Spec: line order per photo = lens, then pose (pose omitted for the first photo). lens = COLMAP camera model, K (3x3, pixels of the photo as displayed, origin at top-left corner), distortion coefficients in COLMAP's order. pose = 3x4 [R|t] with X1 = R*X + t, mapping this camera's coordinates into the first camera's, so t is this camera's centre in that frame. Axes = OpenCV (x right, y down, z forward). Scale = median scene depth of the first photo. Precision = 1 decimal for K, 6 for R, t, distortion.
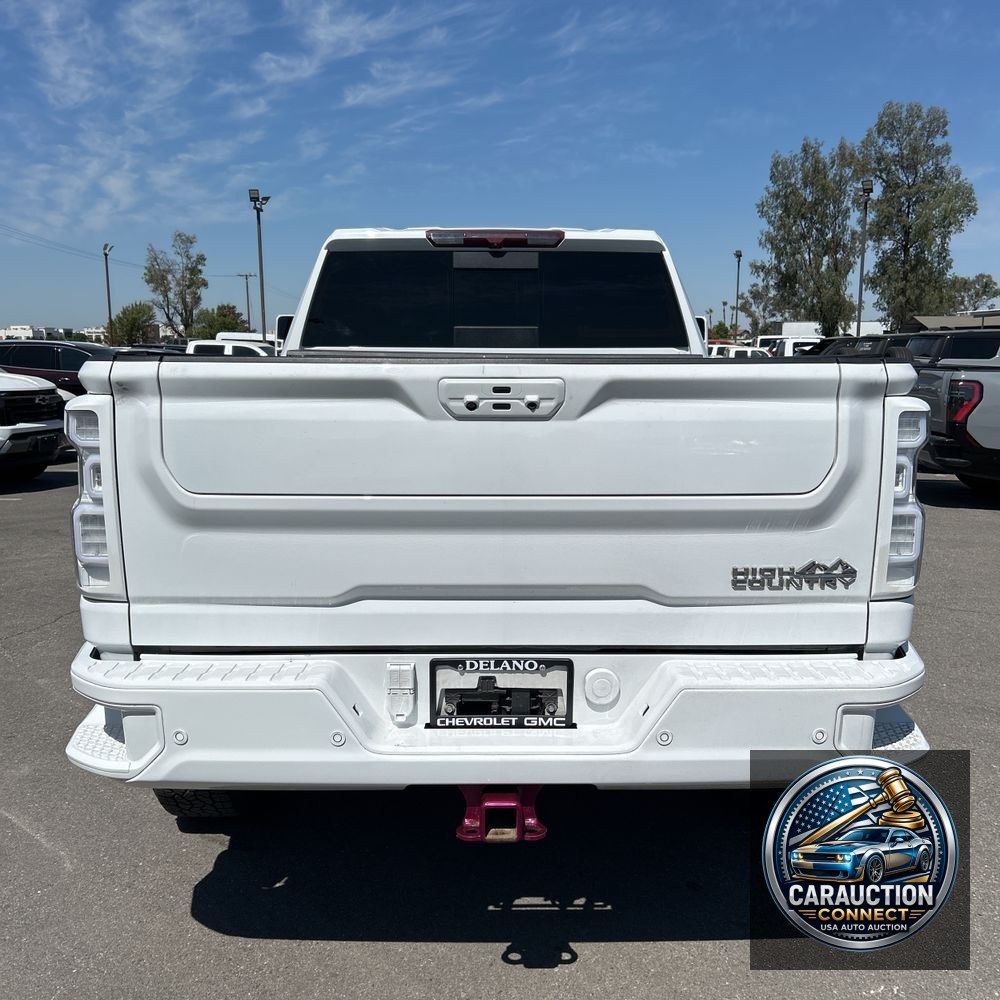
lens RADIAL K [[1082.6, 0, 500.0], [0, 1082.6, 500.0], [0, 0, 1]] dist [0.019640, -0.019074]
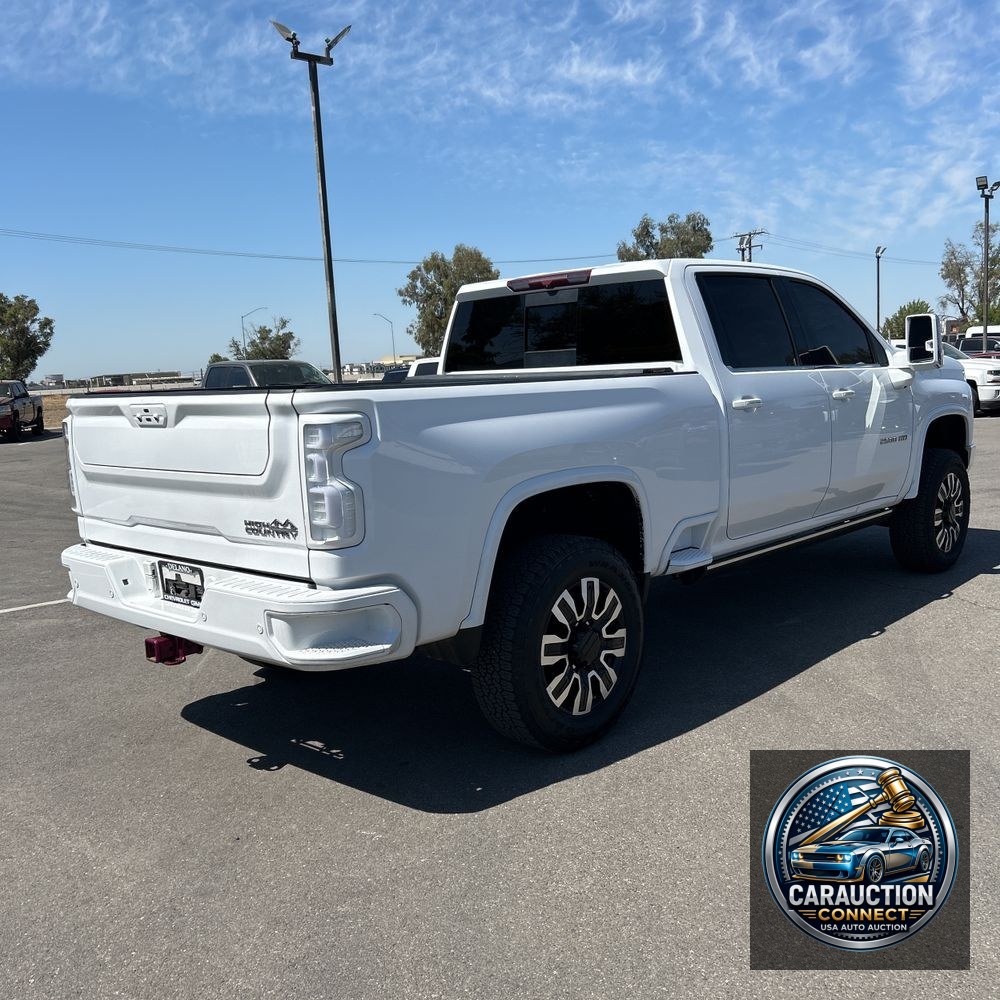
lens RADIAL K [[1113.0, 0, 500.0], [0, 1113.0, 500.0], [0, 0, 1]] dist [0.061779, -0.047169]
pose [[0.690891, 0.051782, -0.721102, 0.141646], [-0.051401, 0.998426, 0.022449, -0.002034], [0.721129, 0.021556, 0.692465, 0.010331]]
